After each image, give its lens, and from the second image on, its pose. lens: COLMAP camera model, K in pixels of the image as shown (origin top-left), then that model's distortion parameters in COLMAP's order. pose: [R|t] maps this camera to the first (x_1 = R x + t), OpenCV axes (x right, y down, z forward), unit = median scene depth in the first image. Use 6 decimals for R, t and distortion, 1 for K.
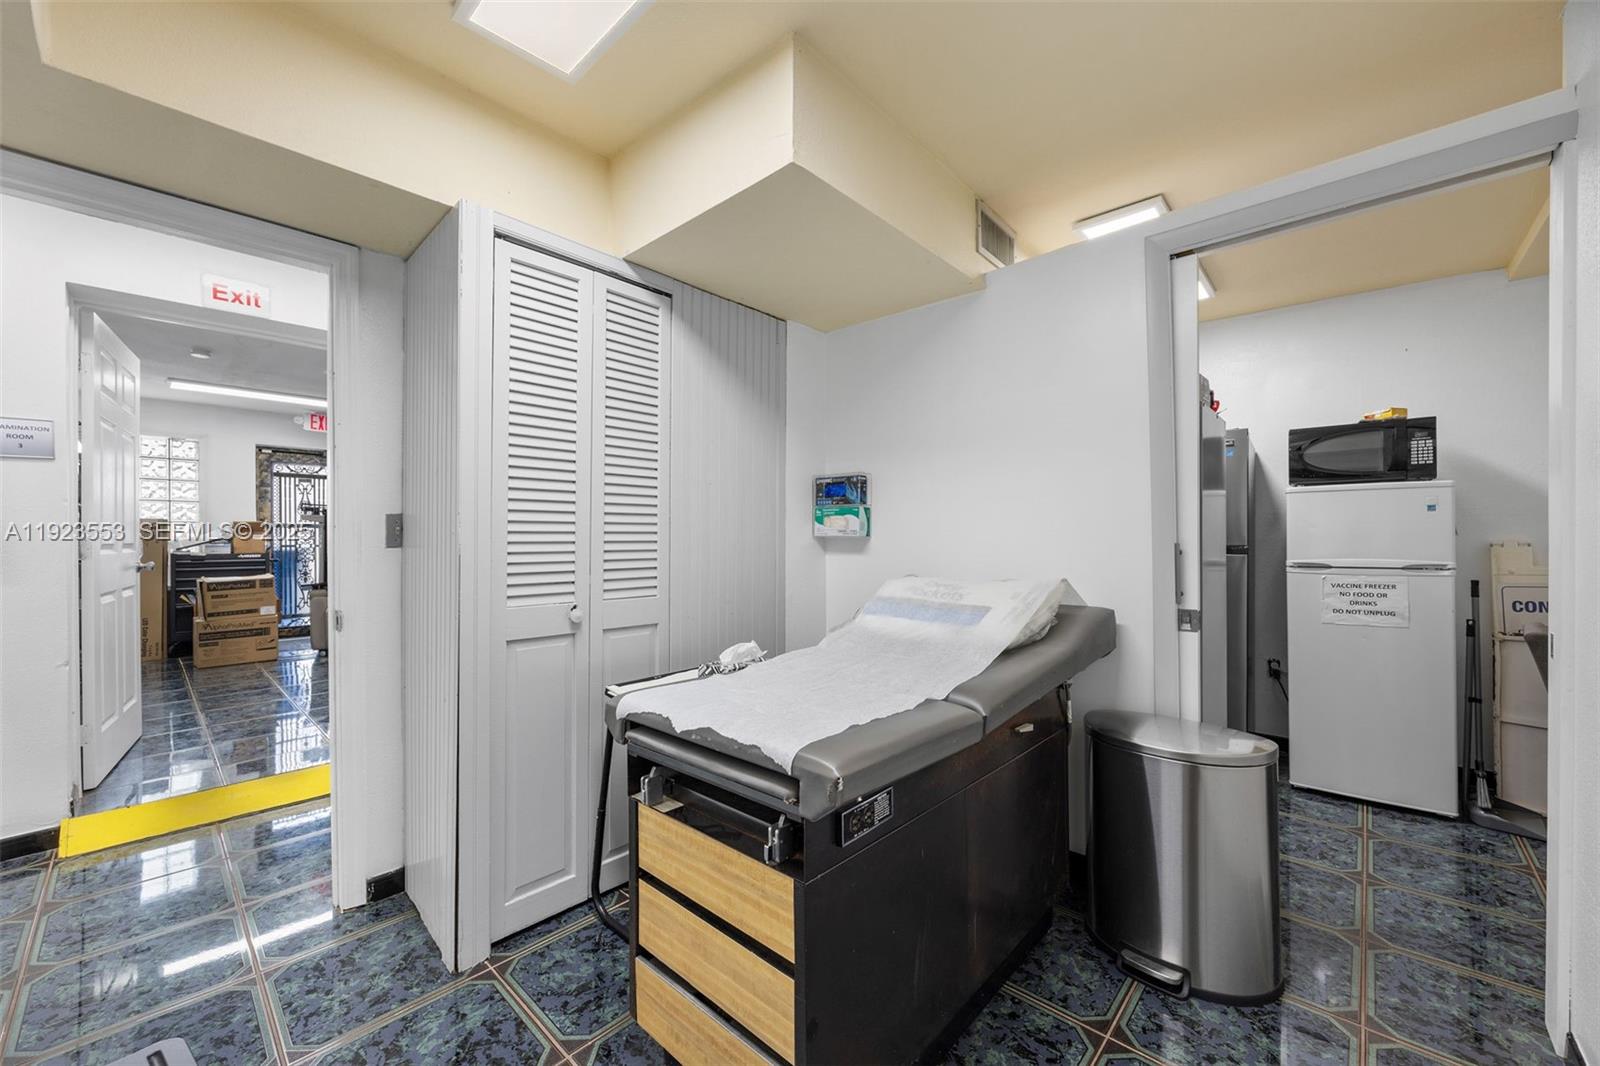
lens RADIAL K [[617.2, 0, 806.6], [0, 617.2, 541.1], [0, 0, 1]] dist [-0.000809, -0.000177]
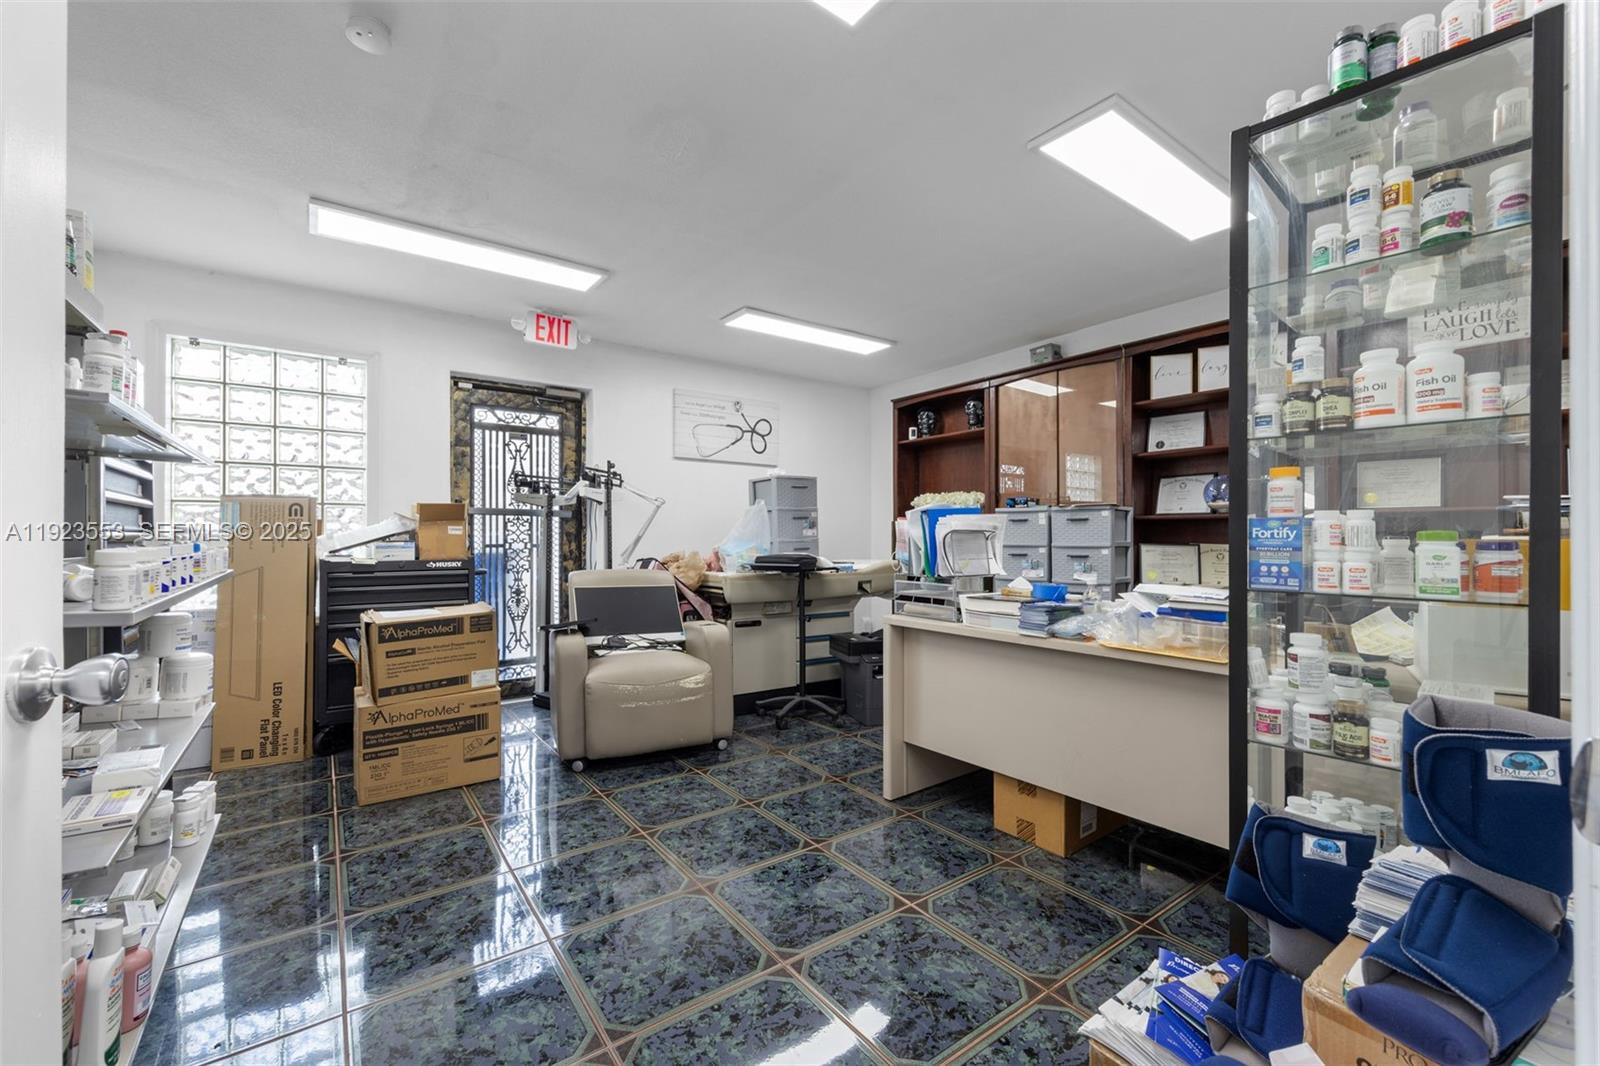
lens RADIAL K [[663.8, 0, 802.8], [0, 663.8, 529.4], [0, 0, 1]] dist [0.004085, 0.000188]
pose [[0.980216, -0.000709, -0.197931, -0.426593], [-0.001586, 0.999933, -0.011435, -0.001002], [0.197926, 0.011523, 0.980149, 0.435141]]
